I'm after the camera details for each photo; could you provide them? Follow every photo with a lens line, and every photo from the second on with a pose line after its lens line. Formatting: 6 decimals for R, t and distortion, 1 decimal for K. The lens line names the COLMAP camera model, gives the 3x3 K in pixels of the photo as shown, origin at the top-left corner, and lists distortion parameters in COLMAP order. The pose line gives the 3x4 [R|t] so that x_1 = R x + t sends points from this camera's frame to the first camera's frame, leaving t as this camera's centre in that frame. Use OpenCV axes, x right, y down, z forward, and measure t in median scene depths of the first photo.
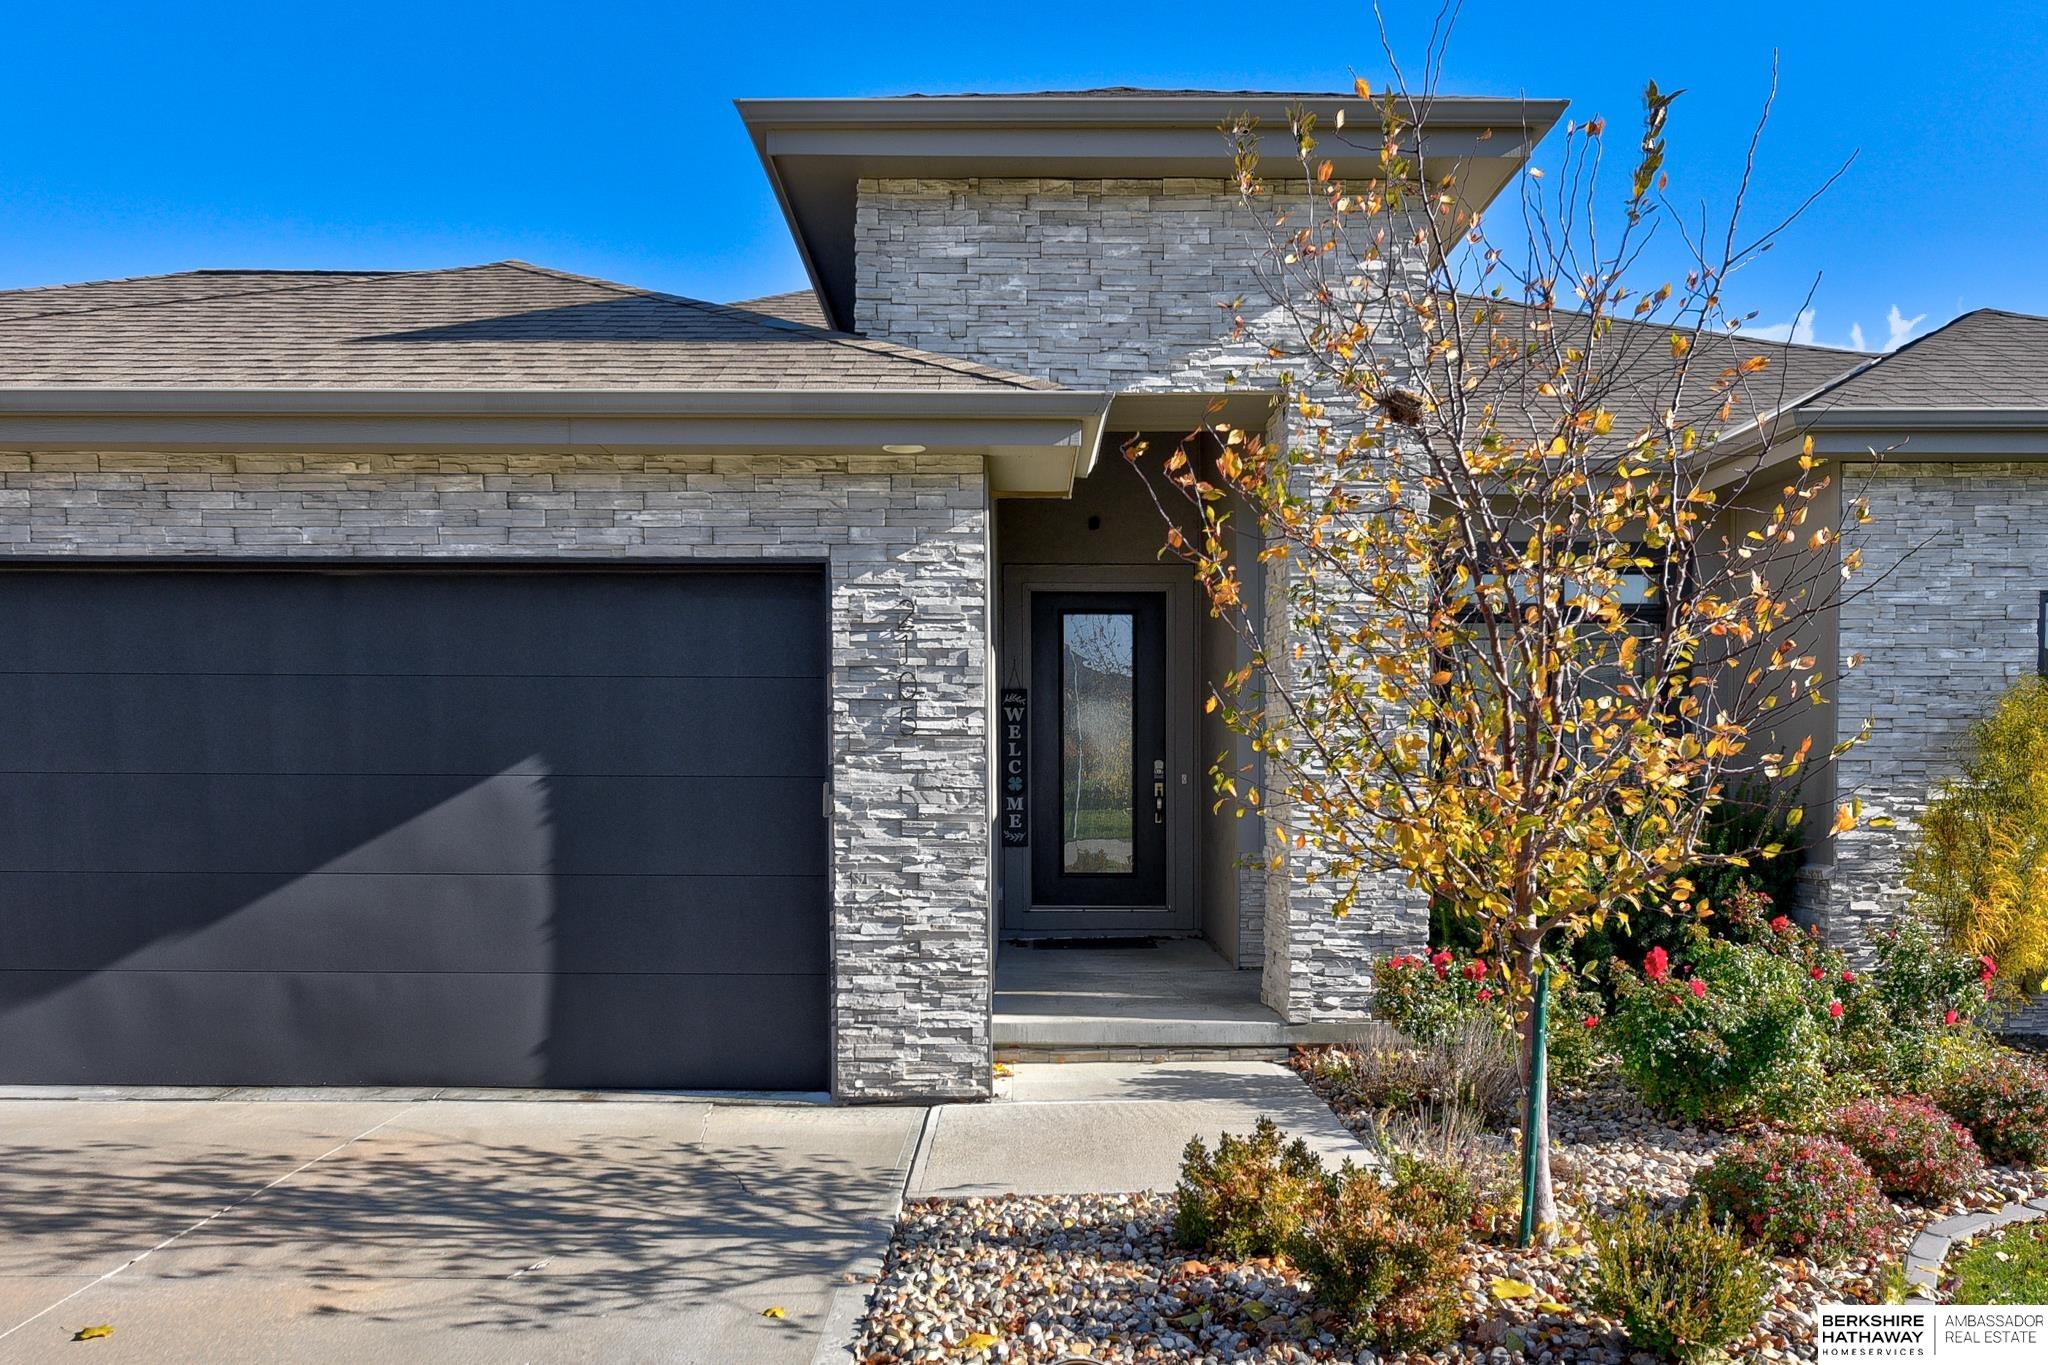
lens RADIAL K [[1640.7, 0, 971.3], [0, 1640.7, 688.2], [0, 0, 1]] dist [-0.008193, -0.010181]
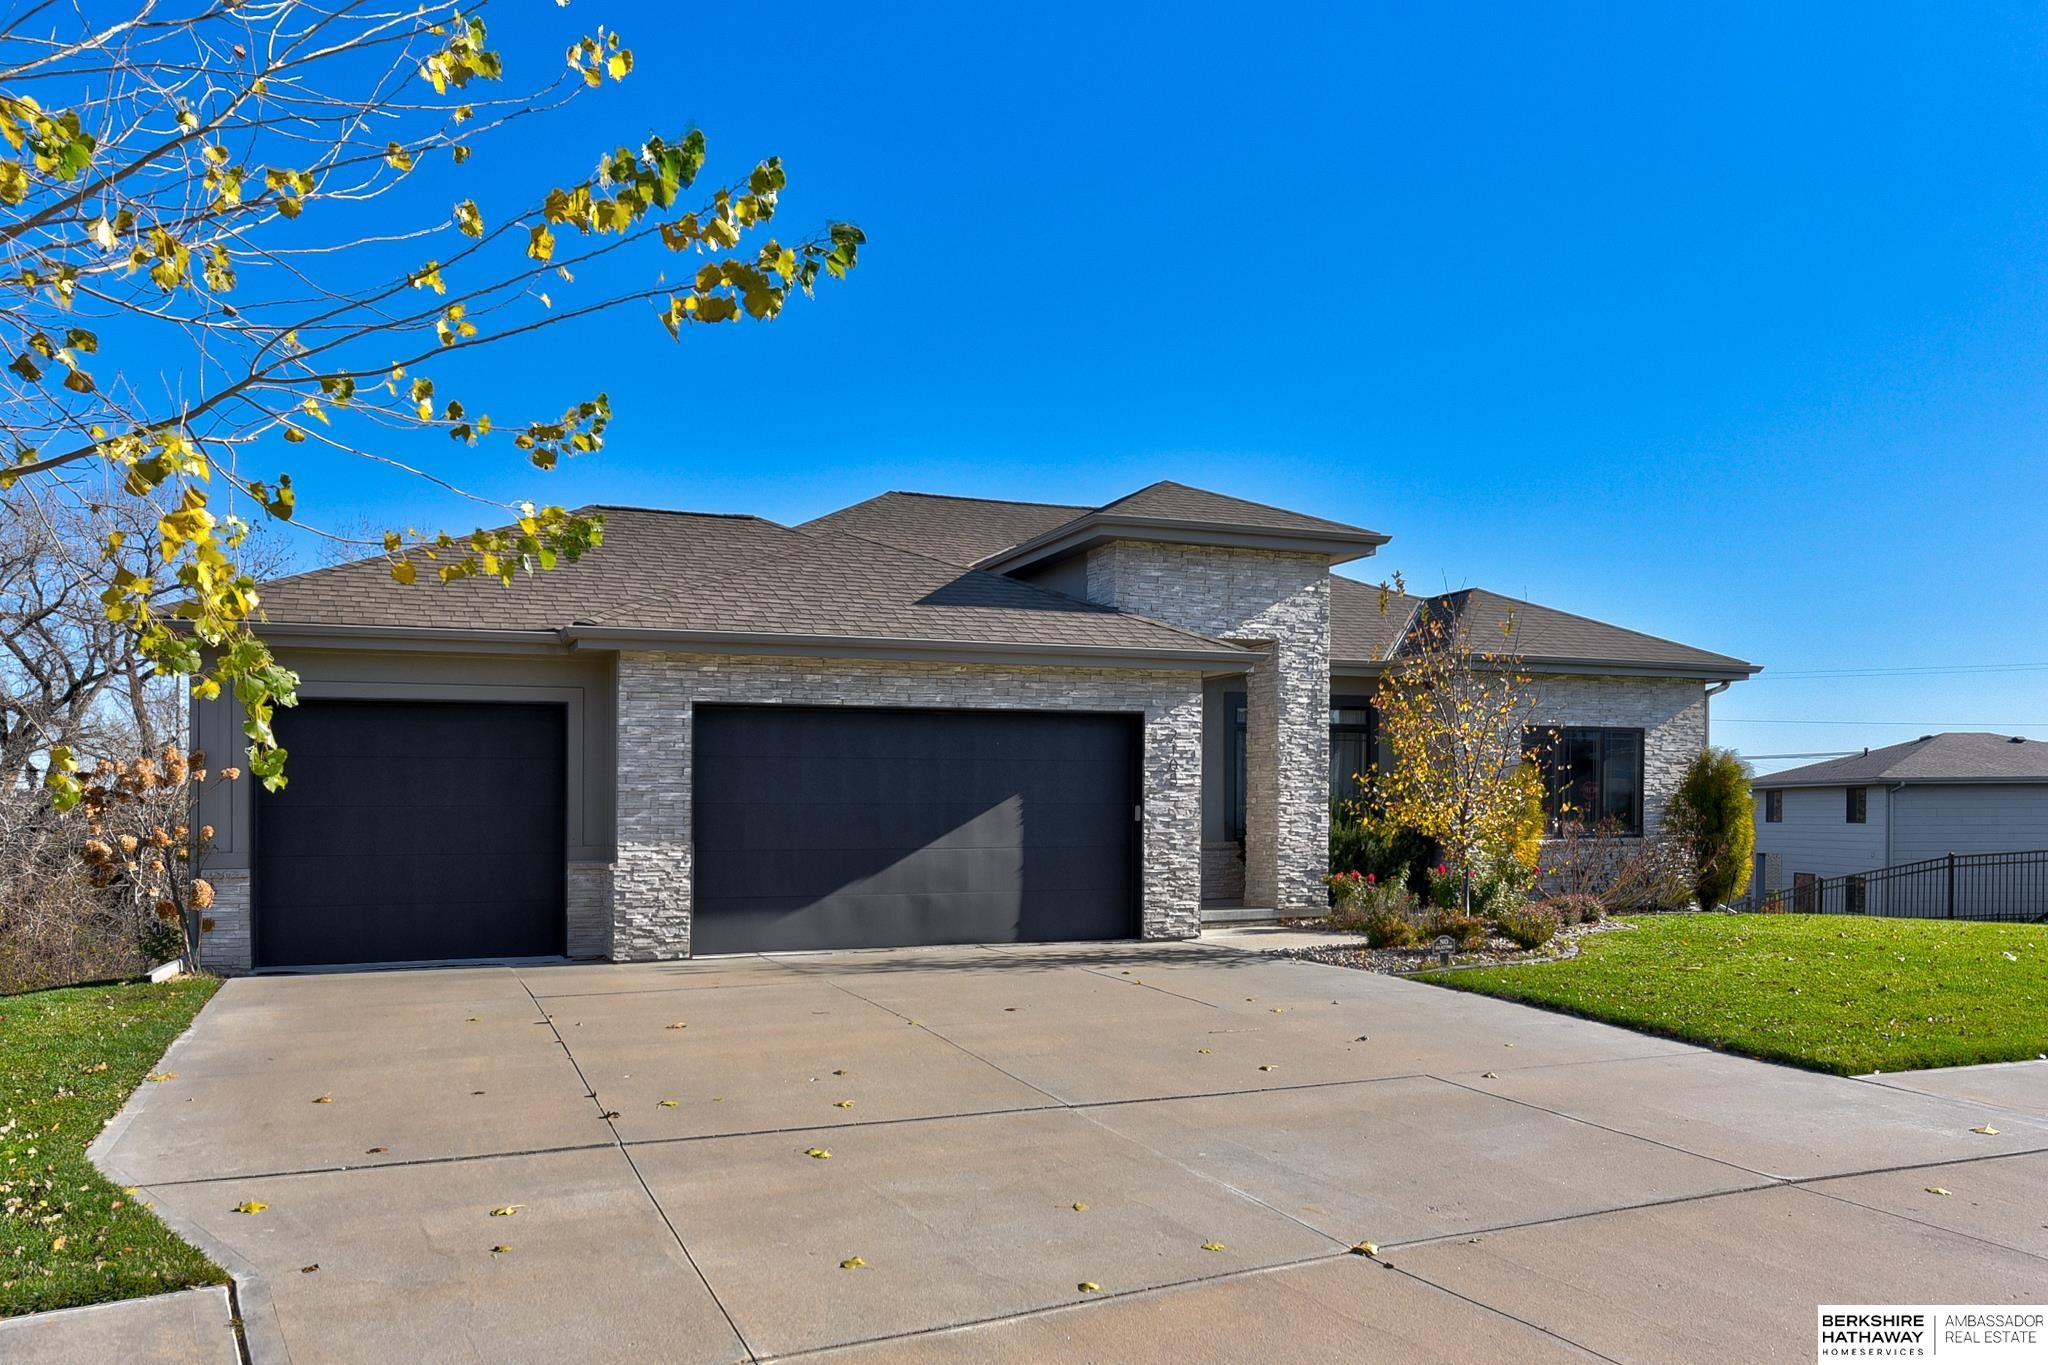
lens RADIAL K [[1451.2, 0, 1024.0], [0, 1451.2, 682.5], [0, 0, 1]] dist [0.000159, -0.001251]
pose [[0.930267, 0.024007, 0.366096, -1.020605], [-0.008757, 0.999026, -0.043259, -0.028876], [-0.366778, 0.037037, 0.929571, -0.902034]]
